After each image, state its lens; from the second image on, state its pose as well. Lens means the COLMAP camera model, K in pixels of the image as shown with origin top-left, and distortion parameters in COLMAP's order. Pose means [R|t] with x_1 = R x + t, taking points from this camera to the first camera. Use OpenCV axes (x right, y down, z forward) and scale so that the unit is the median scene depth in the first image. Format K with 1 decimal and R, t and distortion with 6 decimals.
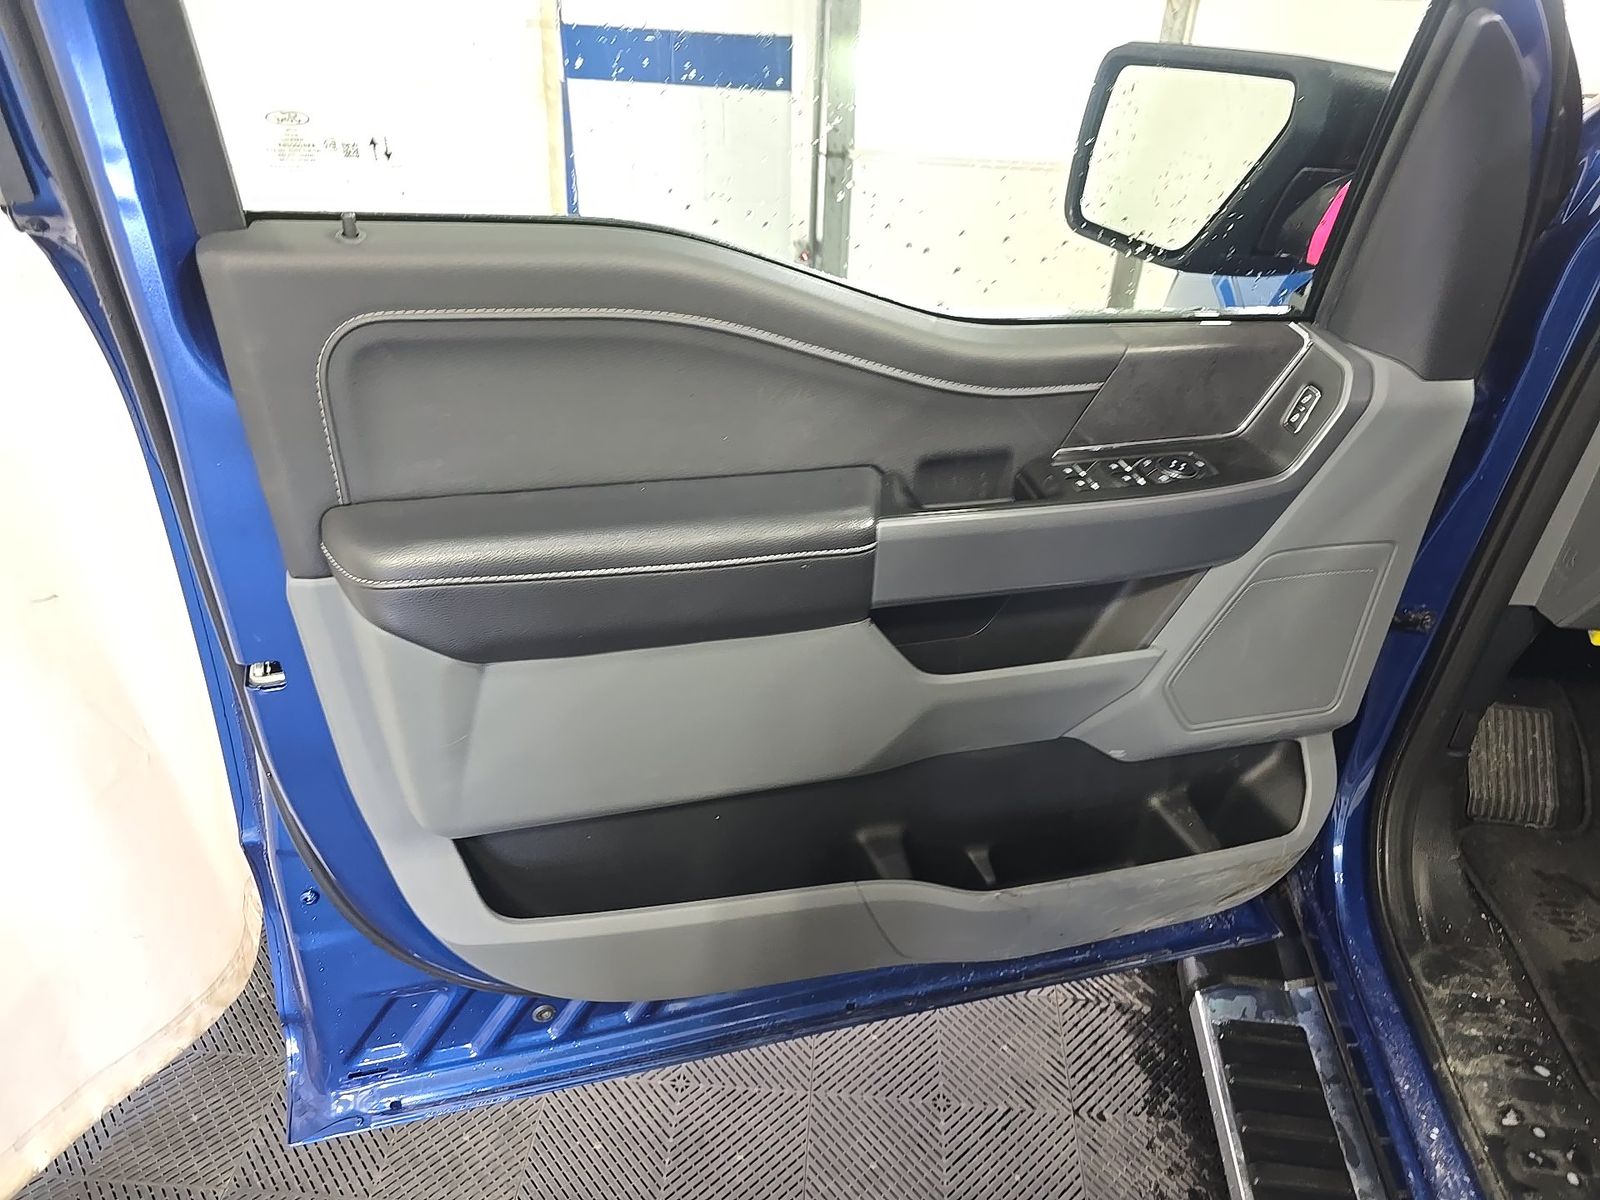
lens RADIAL K [[1071.8, 0, 810.0], [0, 1071.8, 602.1], [0, 0, 1]] dist [-0.000974, 0.001379]
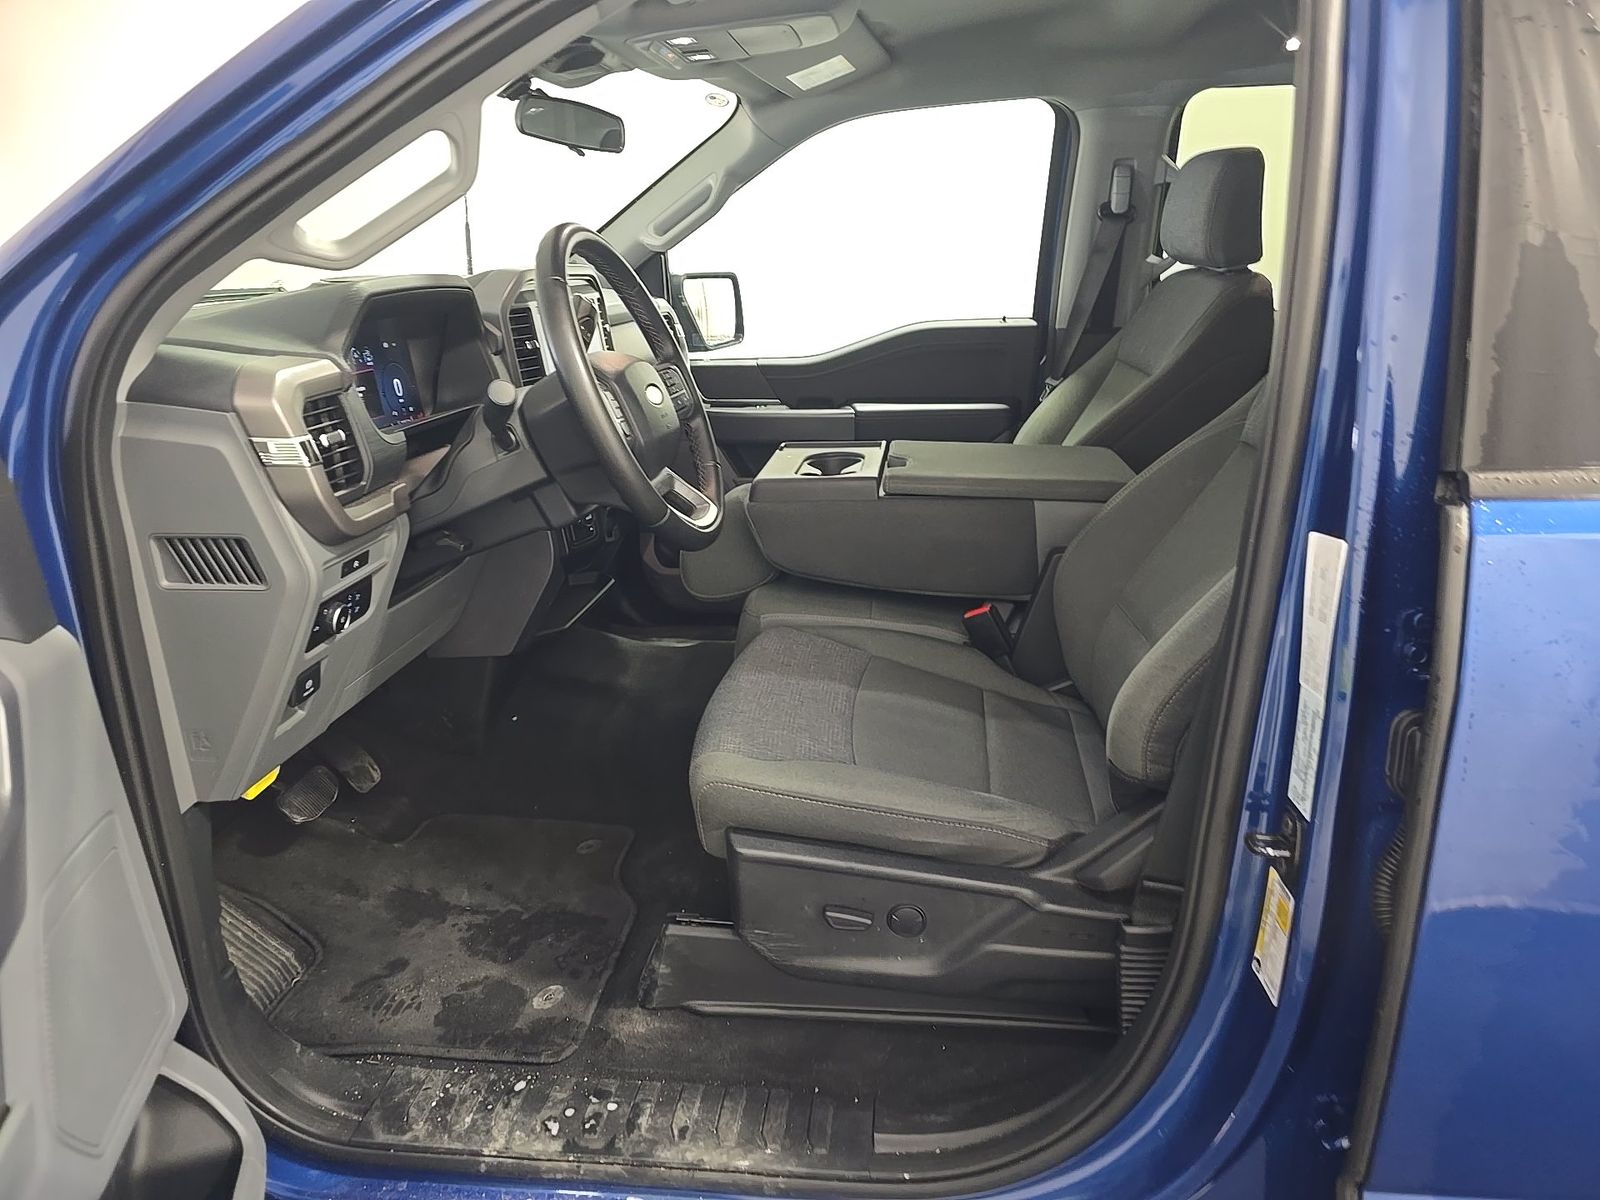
lens RADIAL K [[1071.8, 0, 810.0], [0, 1071.8, 602.1], [0, 0, 1]] dist [-0.000974, 0.001379]
pose [[0.002622, -0.352818, 0.935688, -0.186992], [0.570210, 0.769196, 0.288441, -0.102924], [-0.821495, 0.532782, 0.203197, 0.243771]]
